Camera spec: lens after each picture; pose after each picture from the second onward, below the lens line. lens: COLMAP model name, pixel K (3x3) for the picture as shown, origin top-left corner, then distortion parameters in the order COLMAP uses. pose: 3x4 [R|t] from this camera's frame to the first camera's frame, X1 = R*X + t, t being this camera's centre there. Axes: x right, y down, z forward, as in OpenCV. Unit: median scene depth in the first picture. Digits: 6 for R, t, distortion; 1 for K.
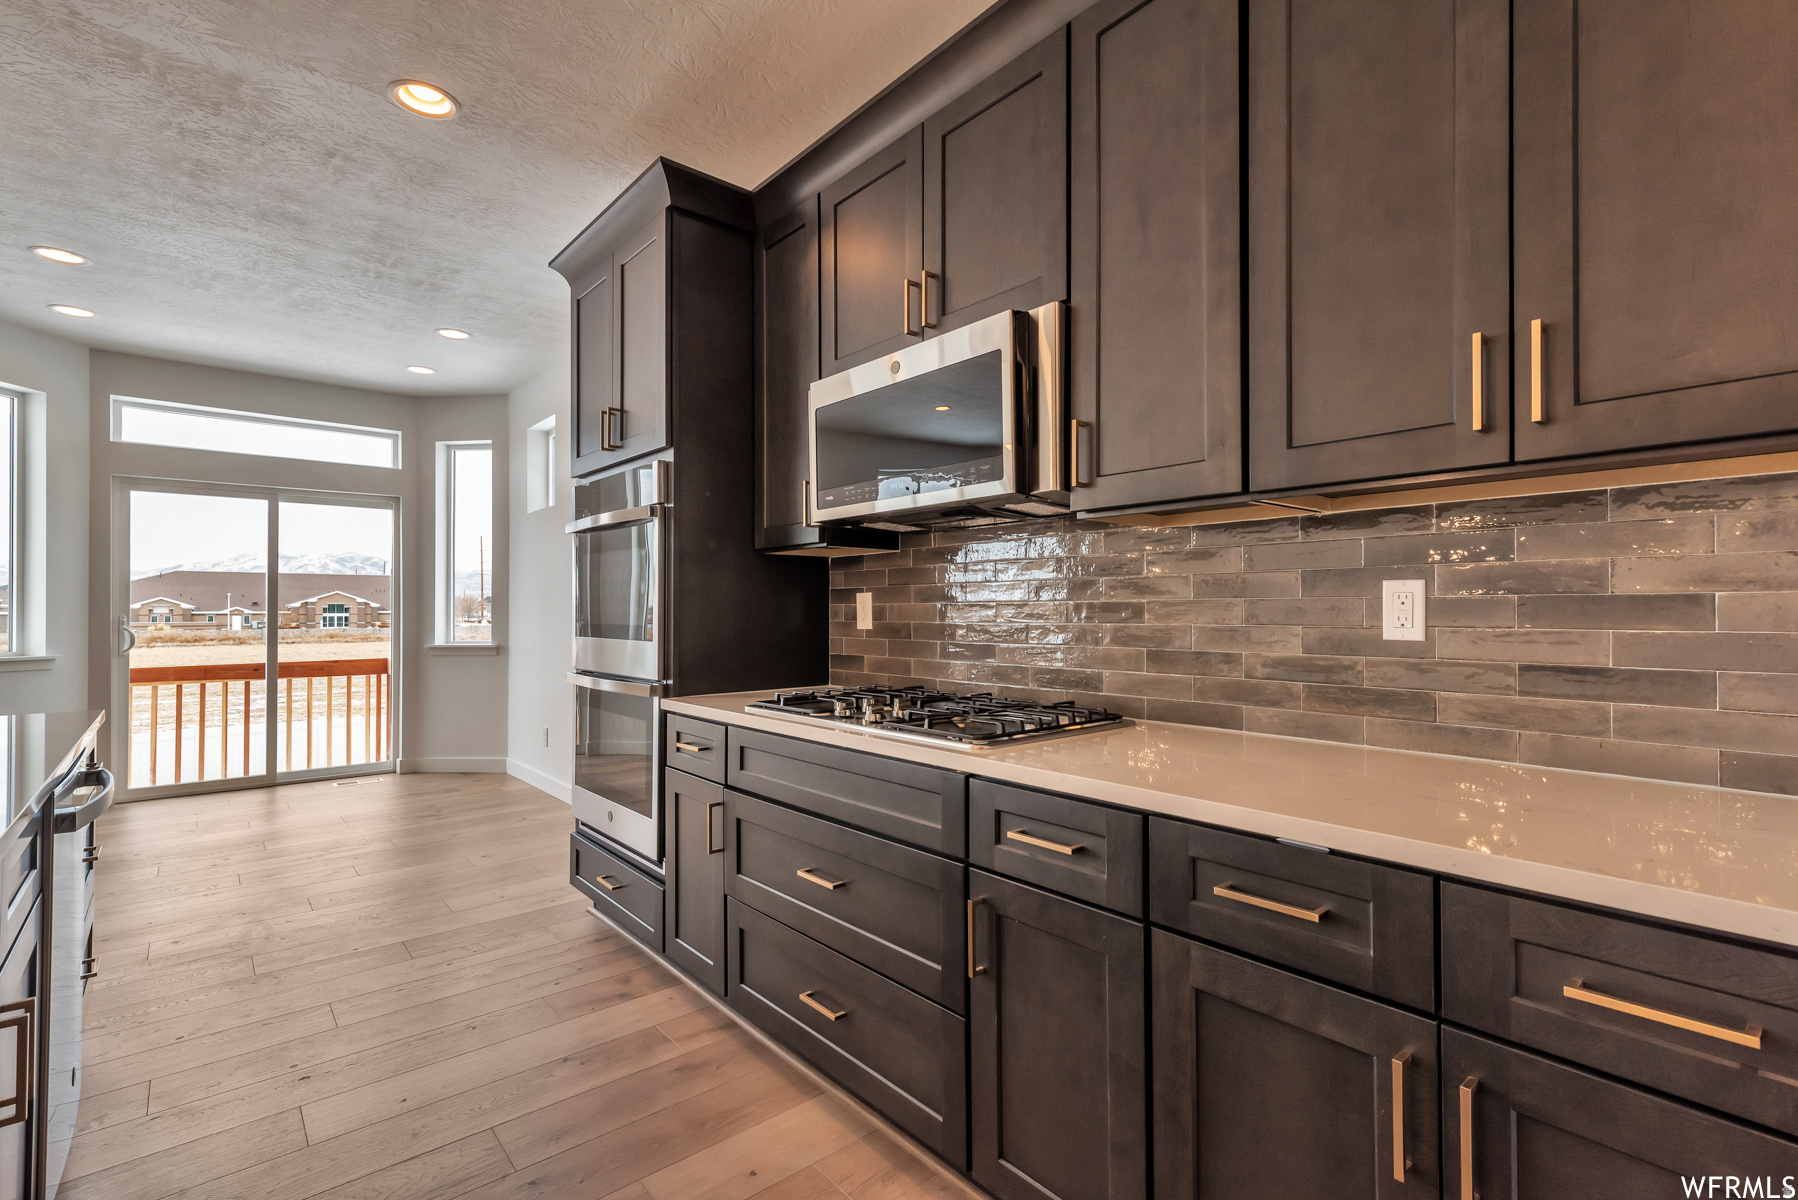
lens RADIAL K [[815.2, 0, 899.0], [0, 815.2, 600.0], [0, 0, 1]] dist [0.001197, 0.000044]
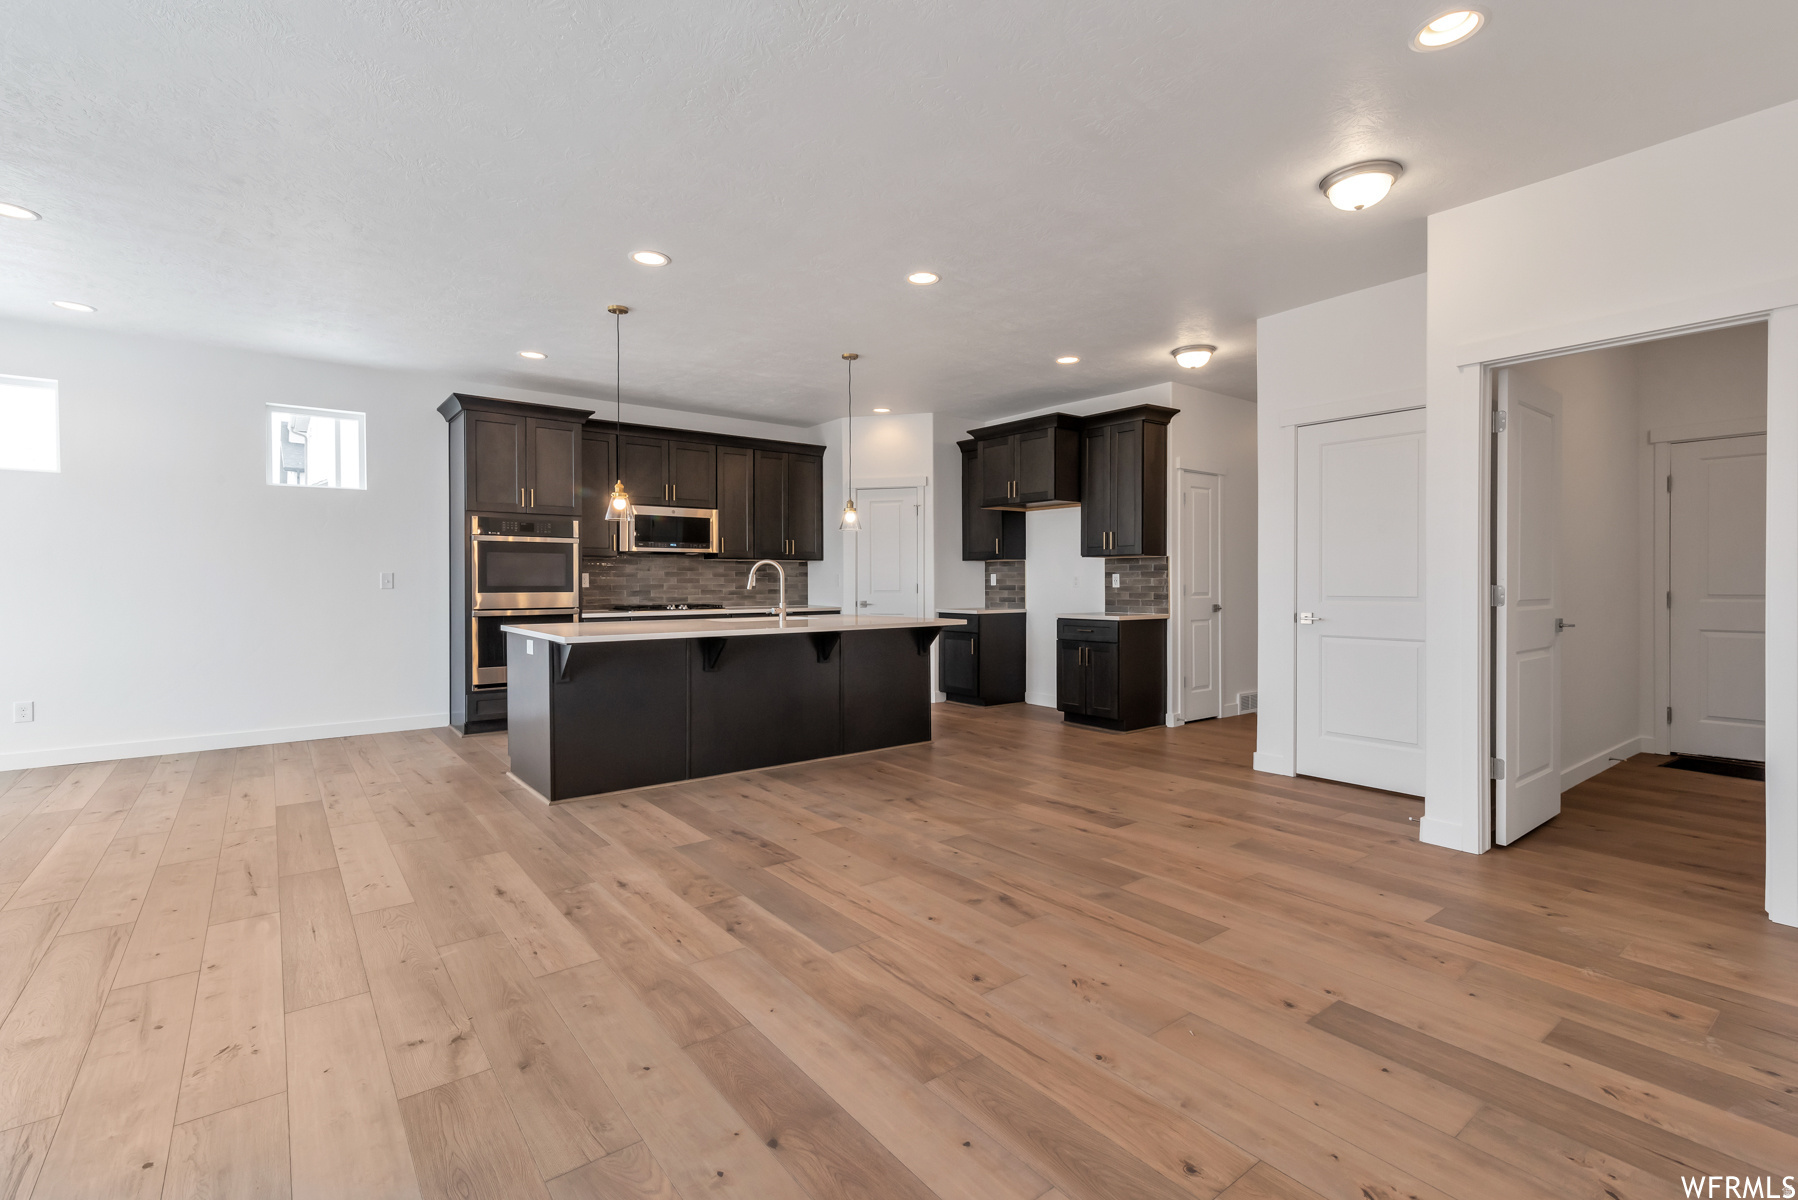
lens RADIAL K [[823.2, 0, 903.5], [0, 823.2, 583.5], [0, 0, 1]] dist [0.010035, -0.000676]
pose [[0.046822, -0.003088, 0.998898, -4.297206], [-0.013205, 0.999906, 0.003710, 0.001141], [-0.998816, -0.013364, 0.046777, -0.223207]]
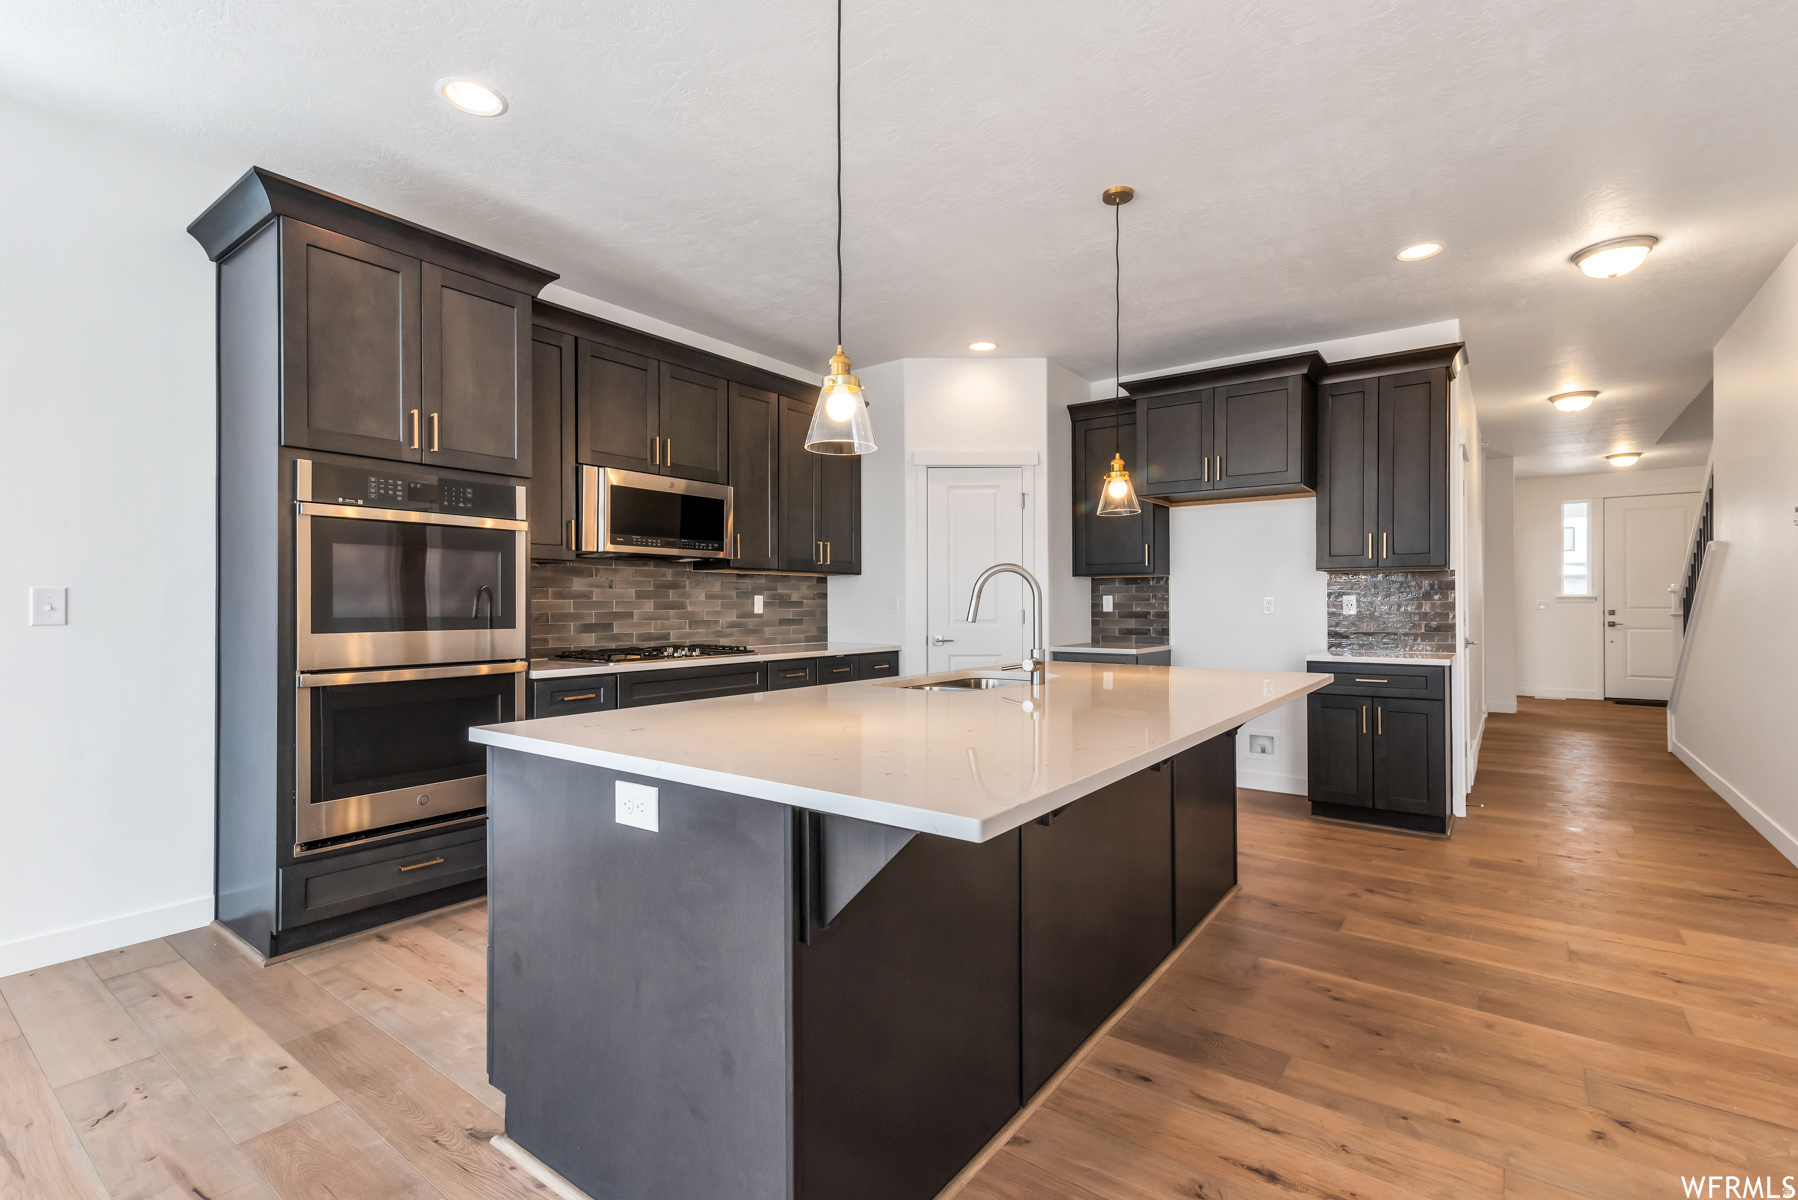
lens RADIAL K [[823.1, 0, 907.6], [0, 823.1, 599.0], [0, 0, 1]] dist [0.012350, -0.000223]
pose [[-0.224608, 0.006681, 0.974426, -2.575598], [-0.011996, 0.999882, -0.009621, 0.014265], [-0.974375, -0.013850, -0.224501, 1.058124]]
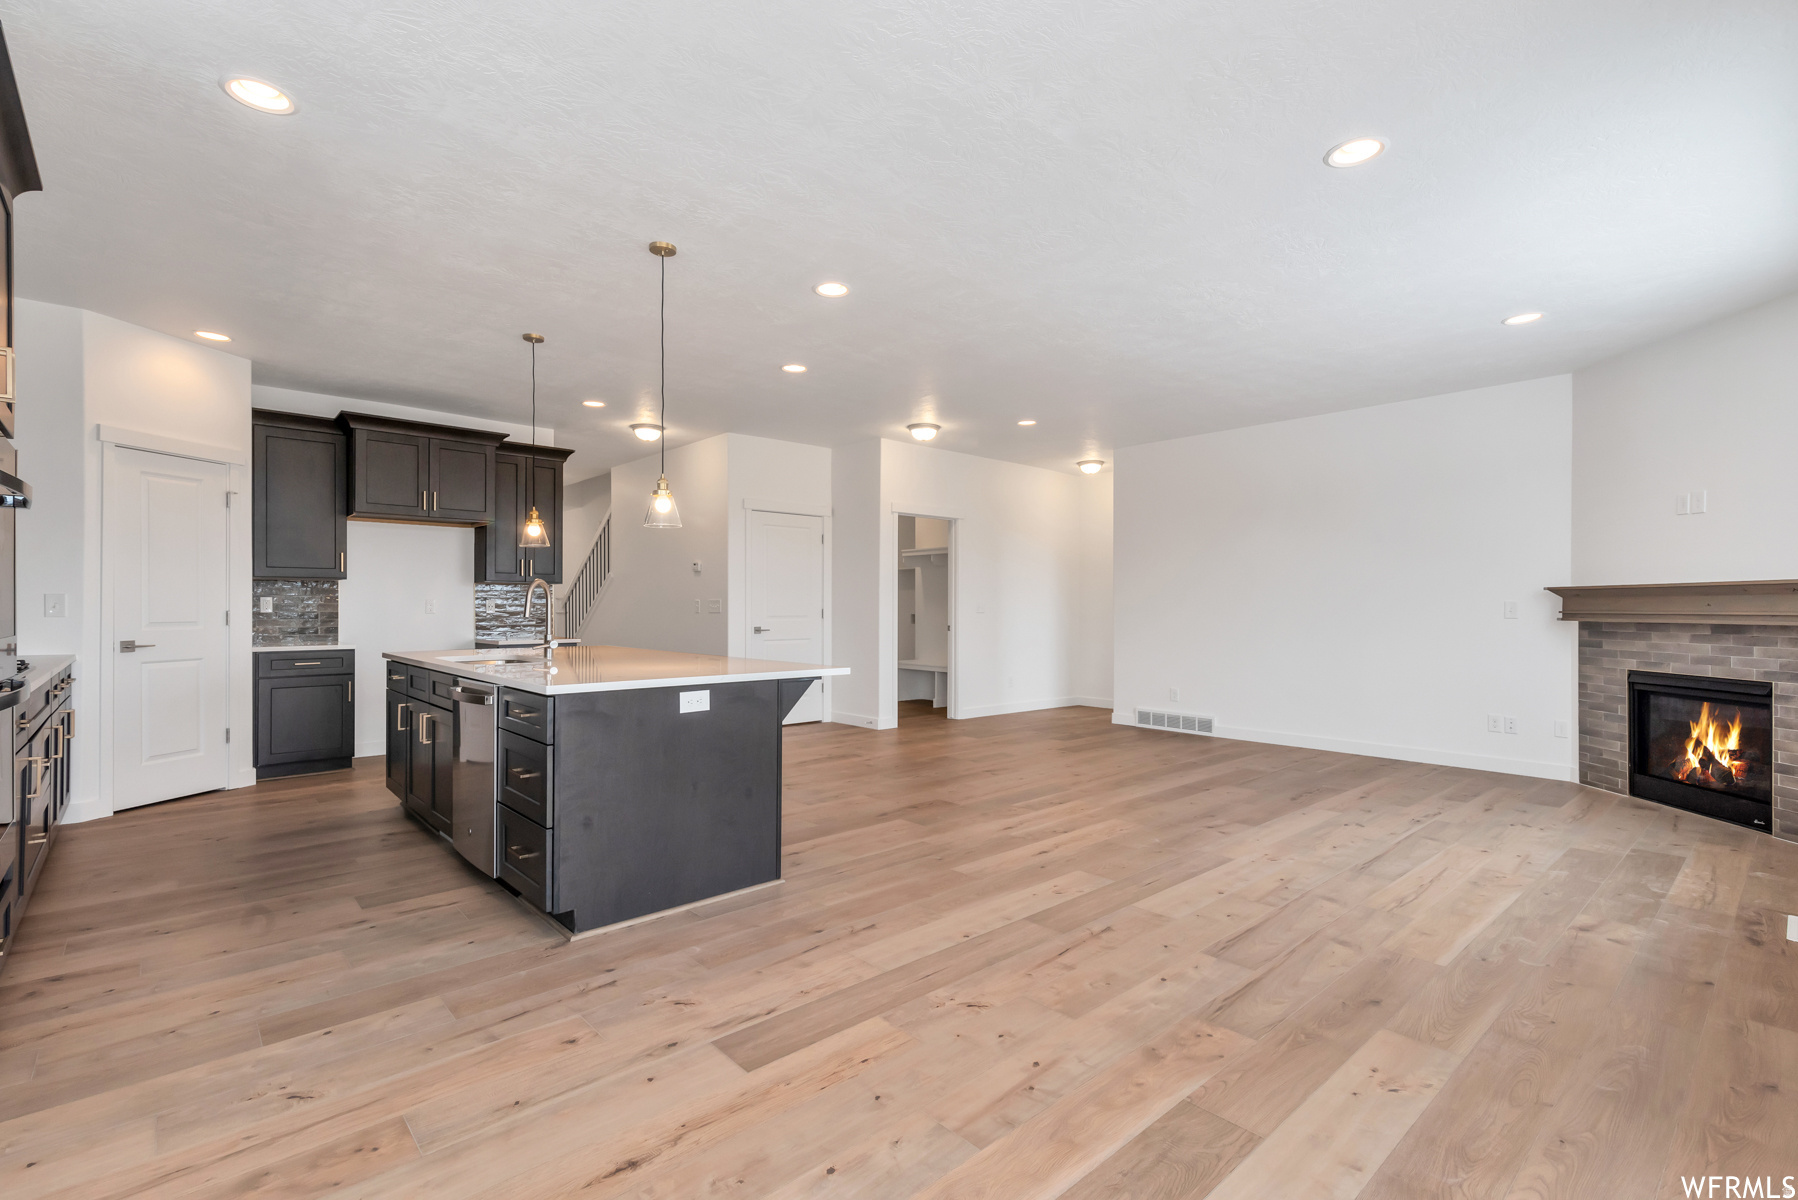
lens RADIAL K [[816.5, 0, 886.2], [0, 816.5, 605.6], [0, 0, 1]] dist [0.013001, -0.000759]
pose [[-0.999834, -0.001458, -0.018179, -2.020139], [-0.001177, 0.999880, -0.015437, 0.044522], [0.018200, -0.015414, -0.999716, 3.061480]]
